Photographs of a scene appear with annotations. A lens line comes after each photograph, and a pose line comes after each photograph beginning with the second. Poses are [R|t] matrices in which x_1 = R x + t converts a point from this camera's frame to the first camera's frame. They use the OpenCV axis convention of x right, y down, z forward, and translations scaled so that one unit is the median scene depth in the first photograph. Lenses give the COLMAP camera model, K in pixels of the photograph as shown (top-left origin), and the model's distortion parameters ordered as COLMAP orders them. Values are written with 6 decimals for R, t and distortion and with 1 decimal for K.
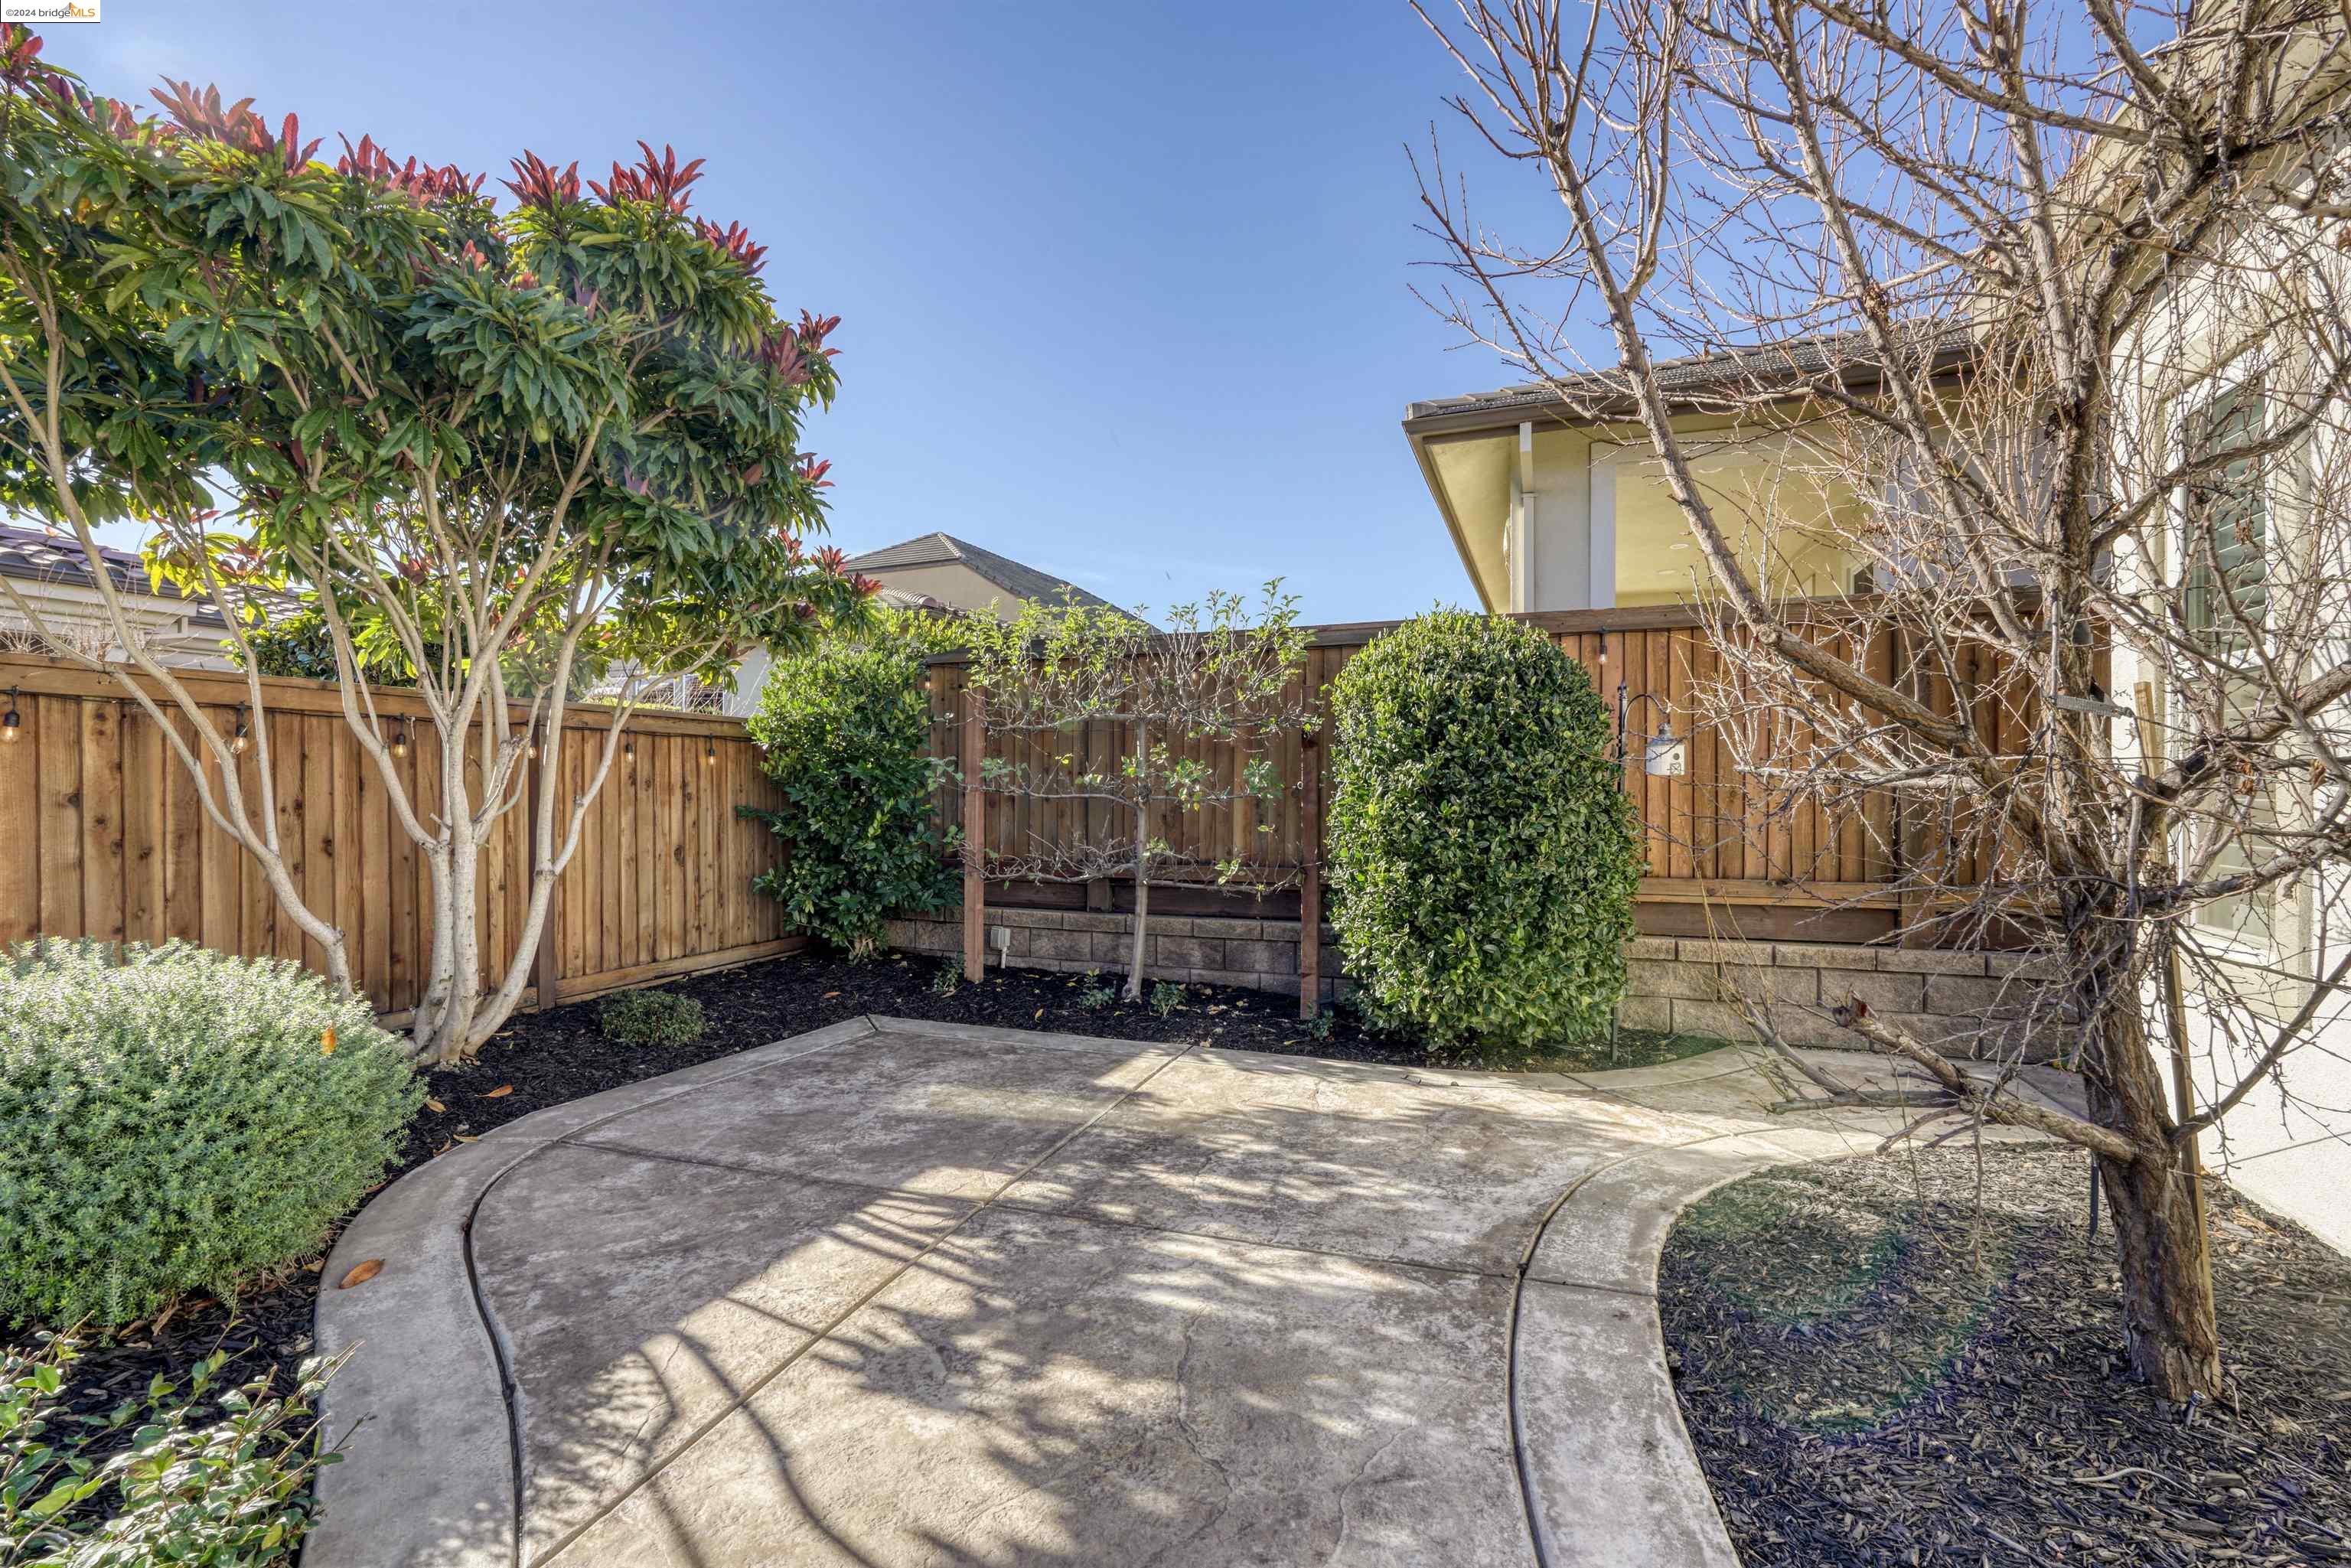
lens RADIAL K [[1032.5, 0, 1168.9], [0, 1032.5, 792.8], [0, 0, 1]] dist [-0.013492, 0.003258]
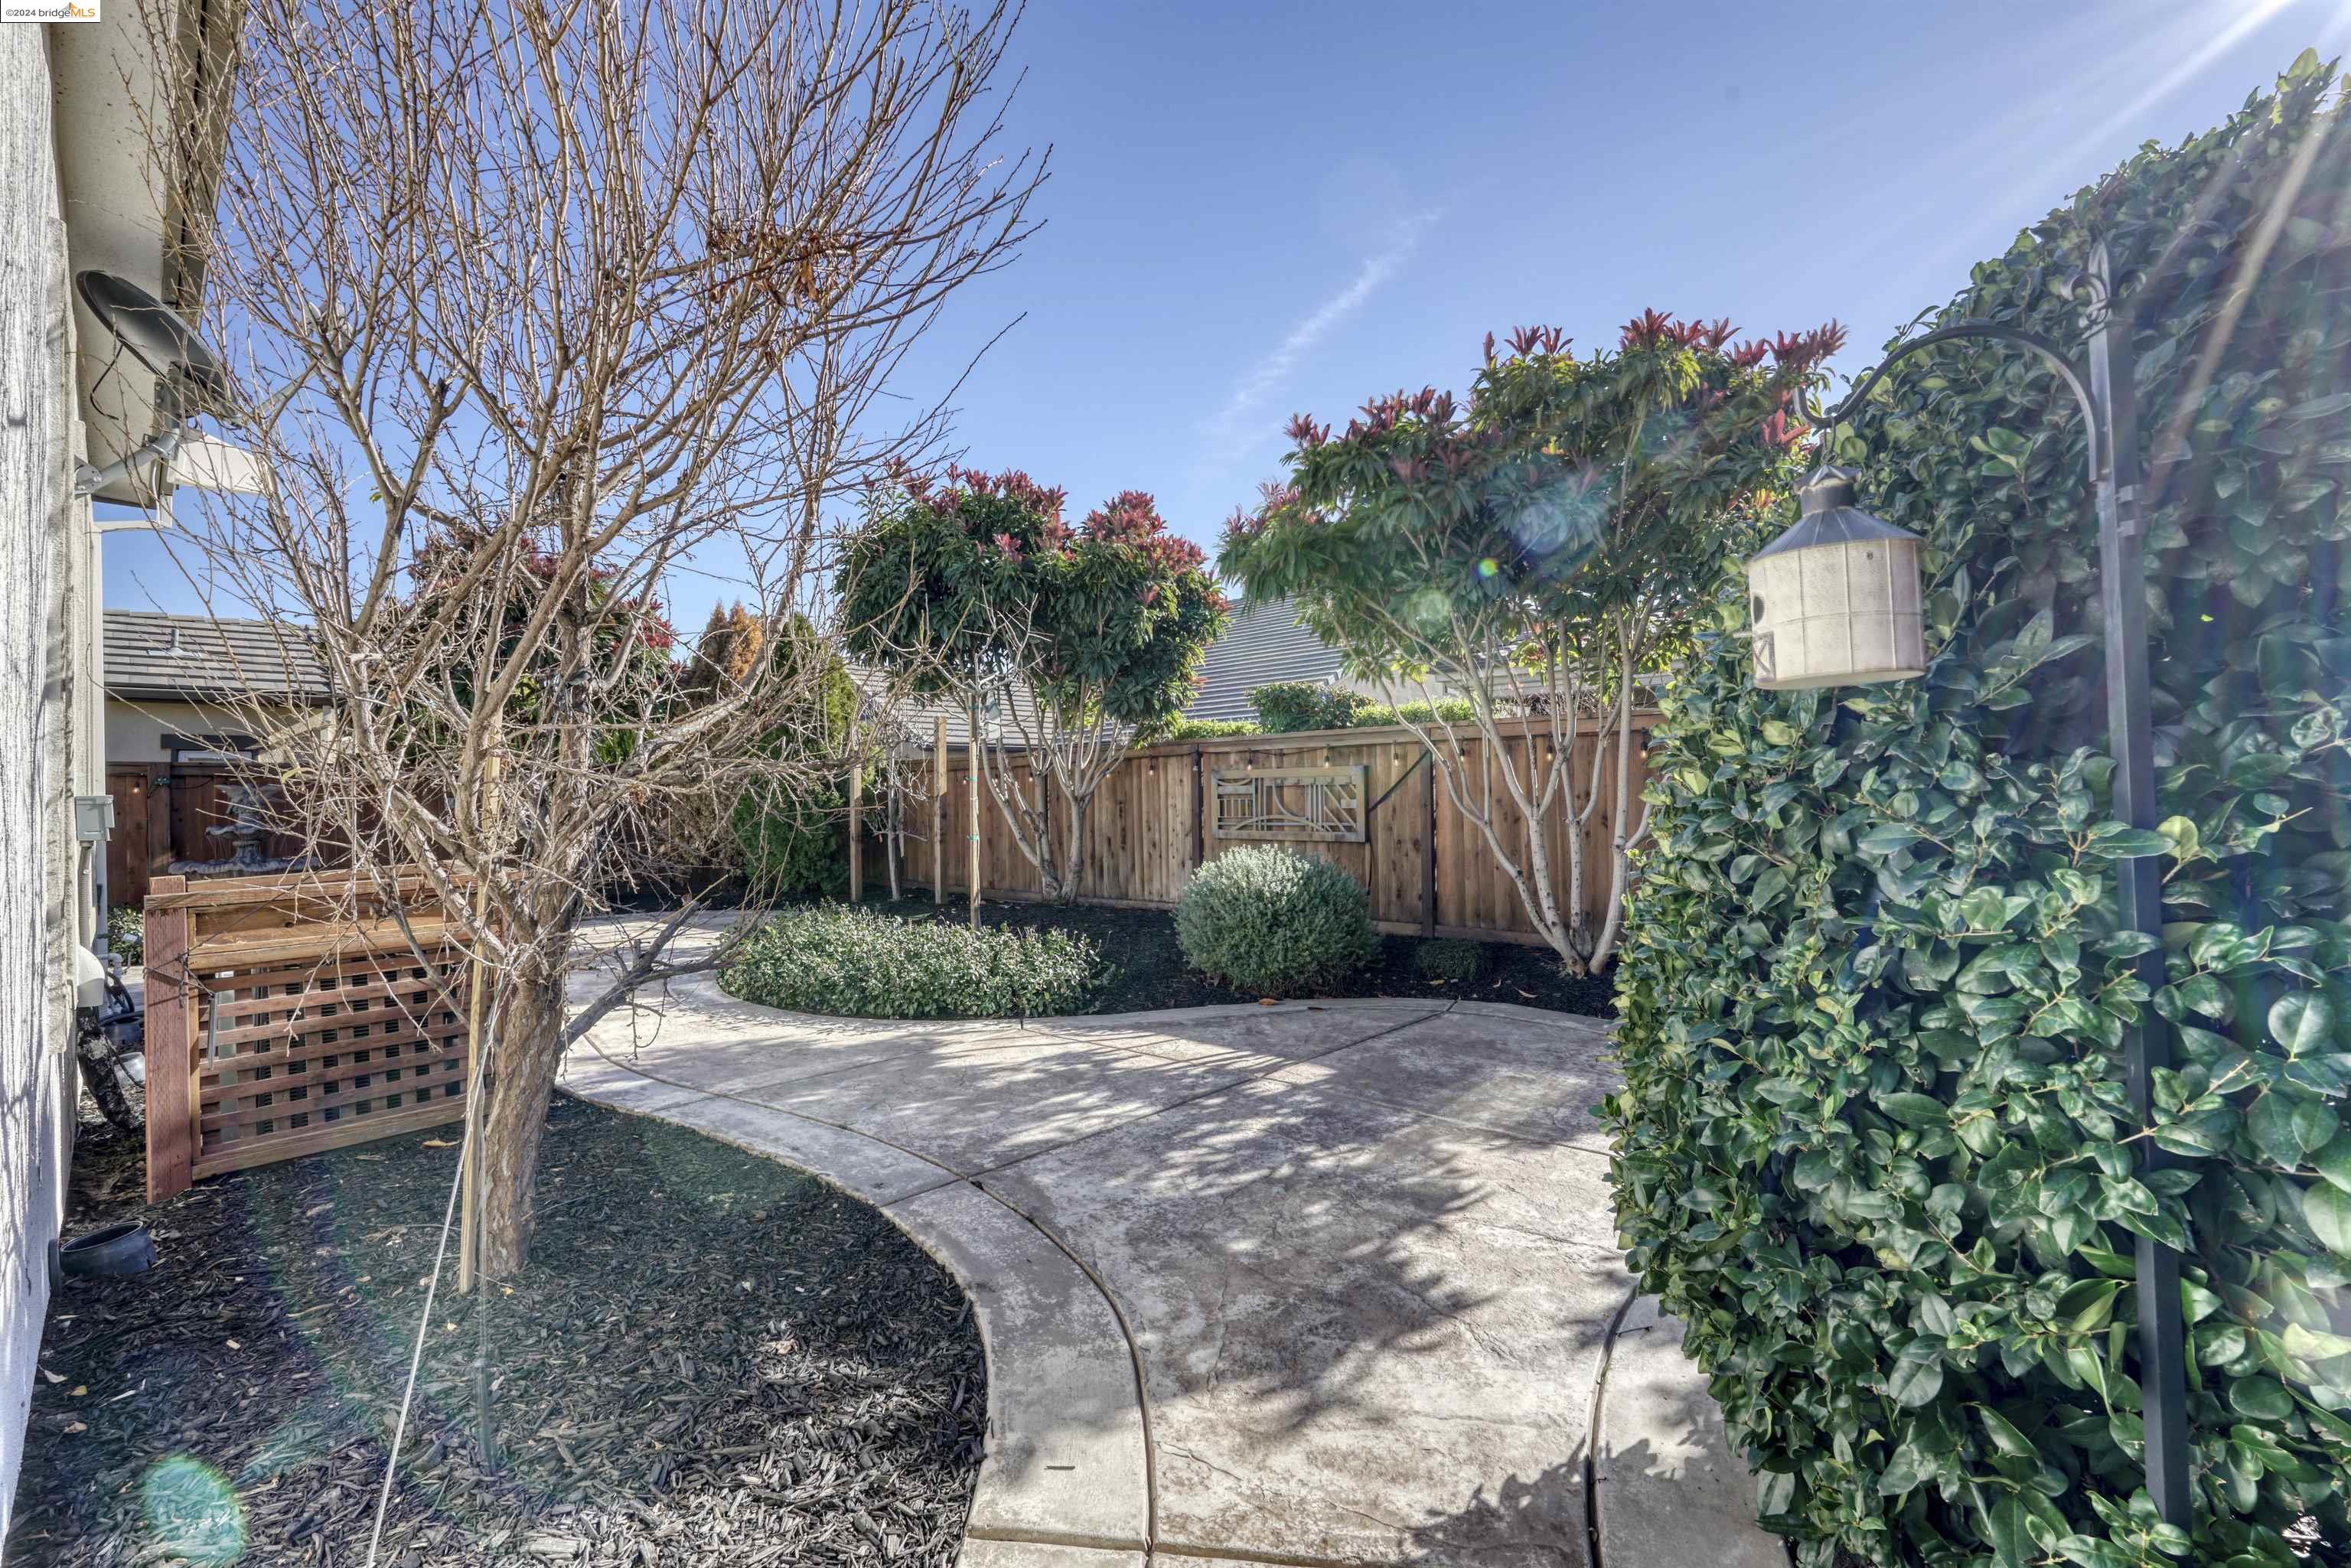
lens RADIAL K [[1032.5, 0, 1173.7], [0, 1032.5, 781.3], [0, 0, 1]] dist [-0.013492, 0.003258]
pose [[-0.394030, -0.007126, -0.919070, 0.943958], [0.012082, 0.999843, -0.012933, 0.007492], [0.919018, -0.016200, -0.393883, 1.174214]]
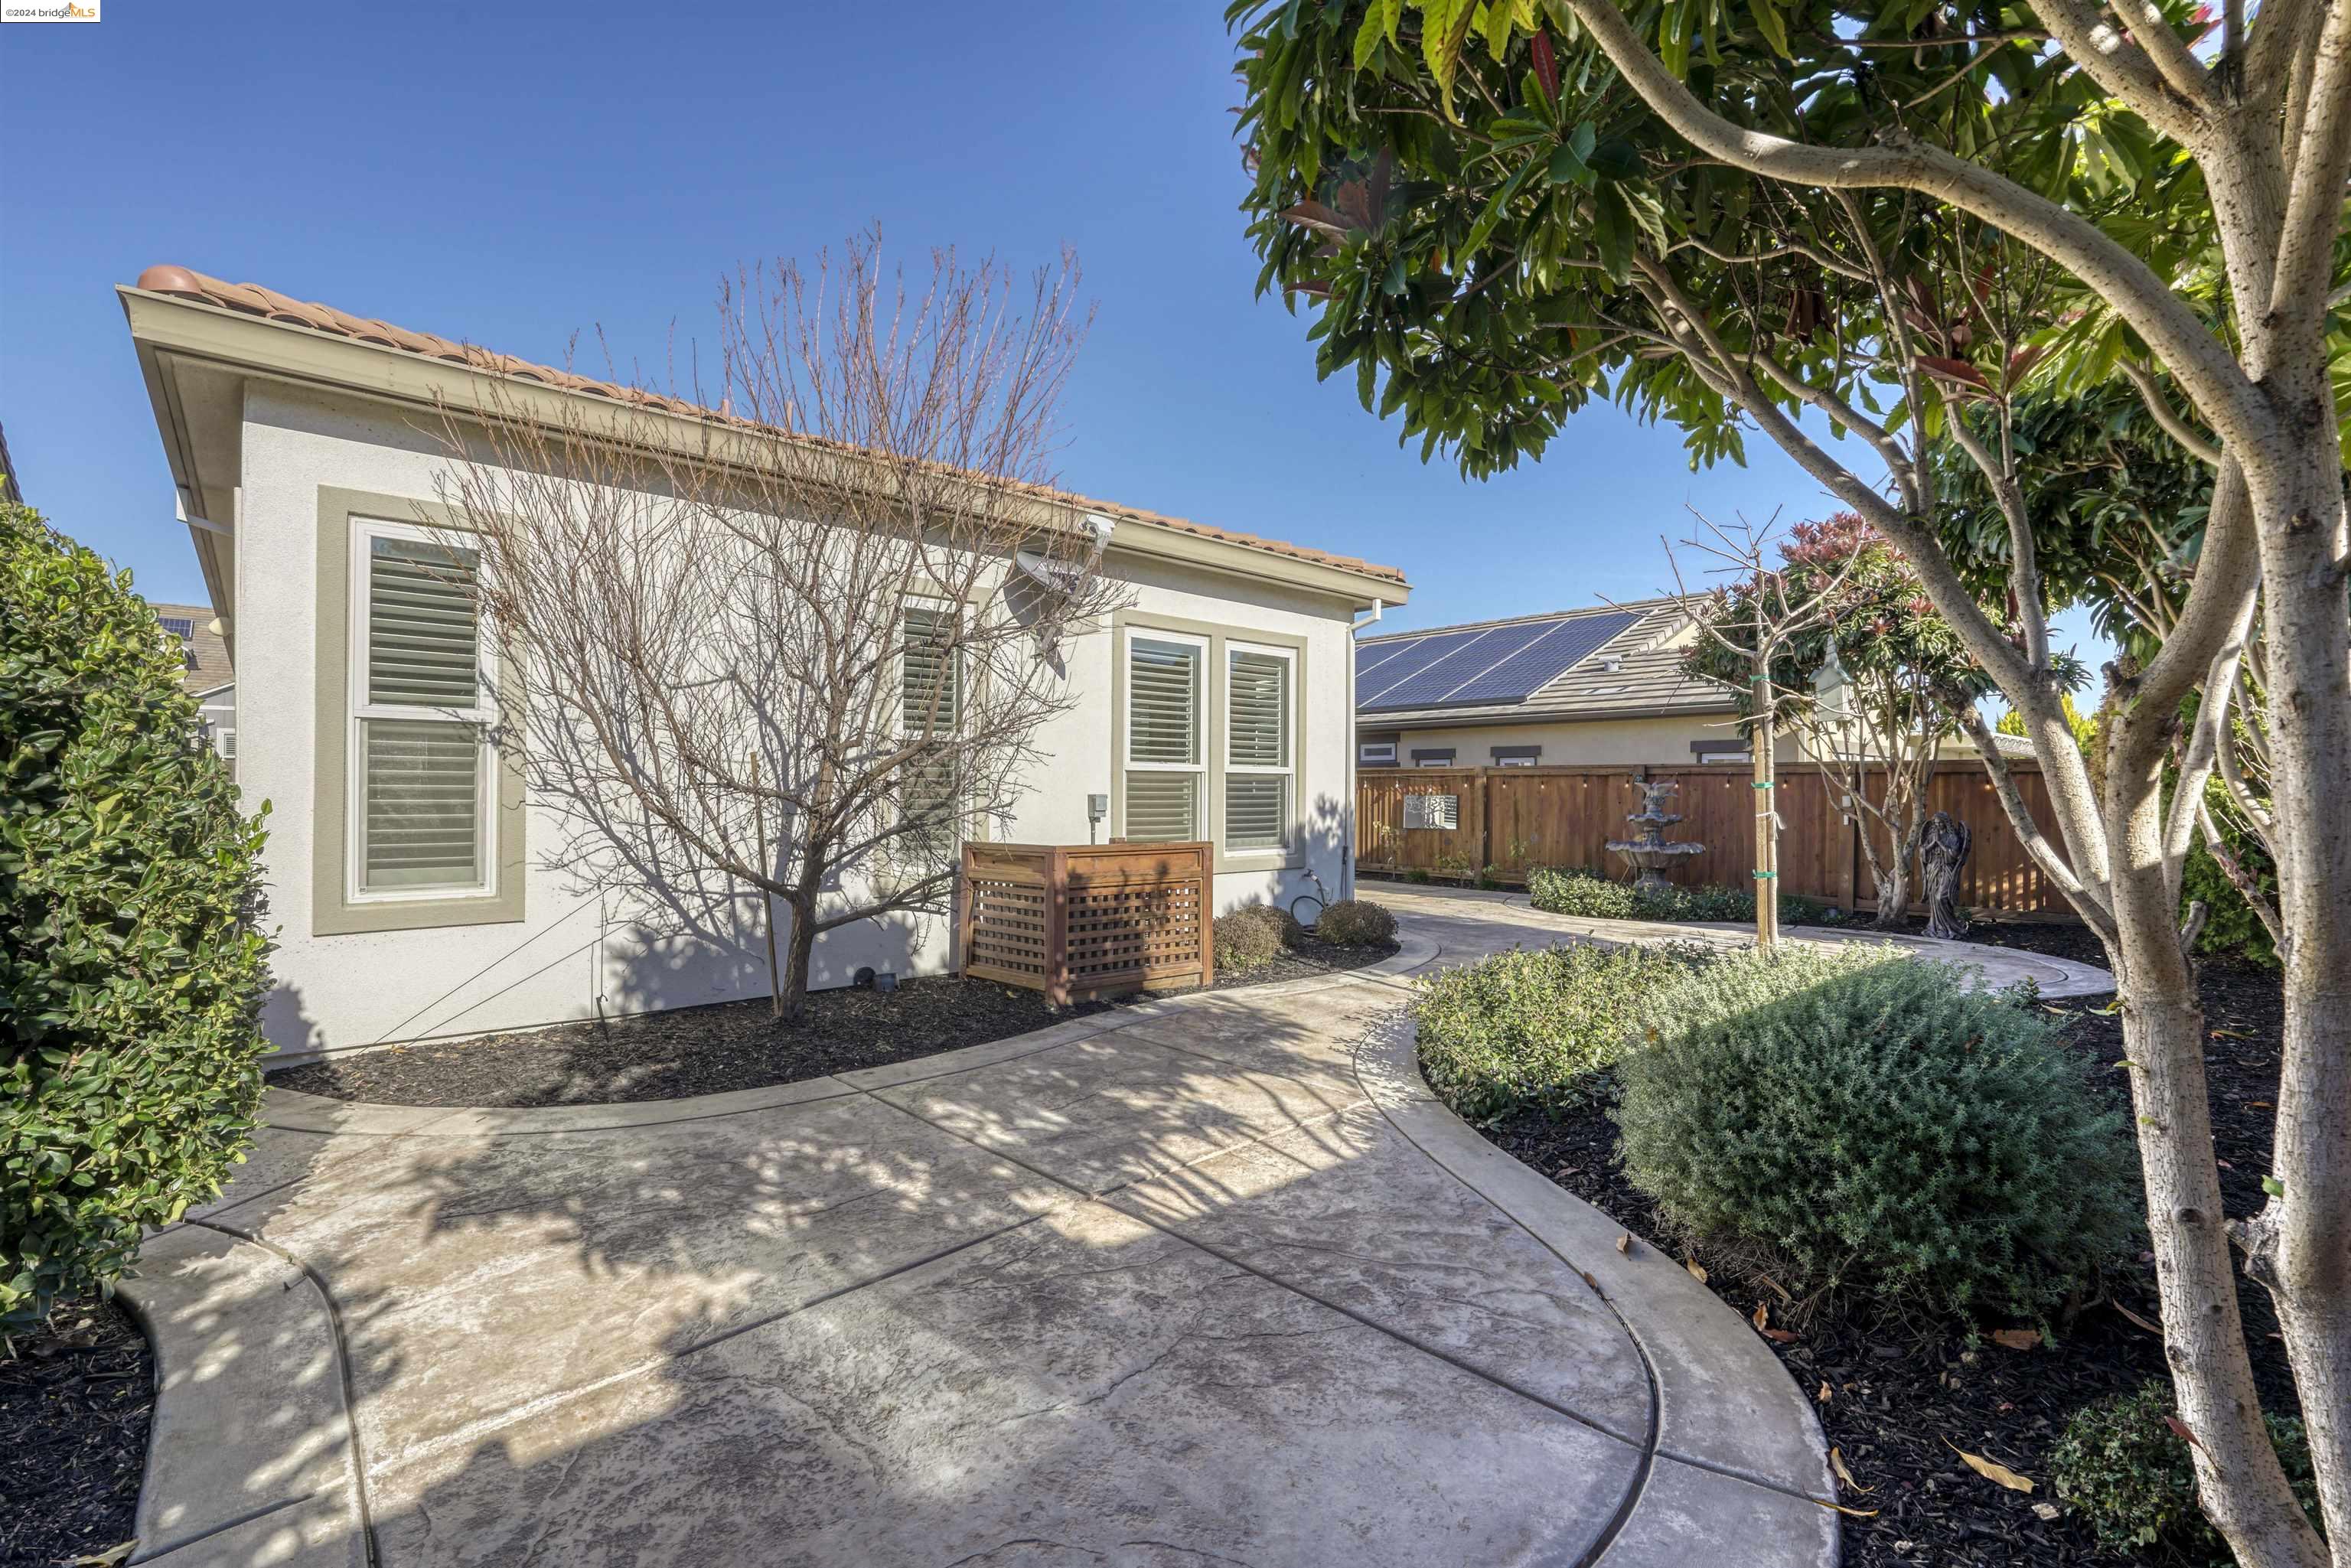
lens RADIAL K [[1032.5, 0, 1181.4], [0, 1032.5, 784.4], [0, 0, 1]] dist [-0.013492, 0.003258]
pose [[-0.893587, -0.008251, 0.448814, -0.587463], [-0.009407, 0.999956, -0.000347, -0.022791], [-0.448791, -0.004532, -0.893625, 1.536414]]
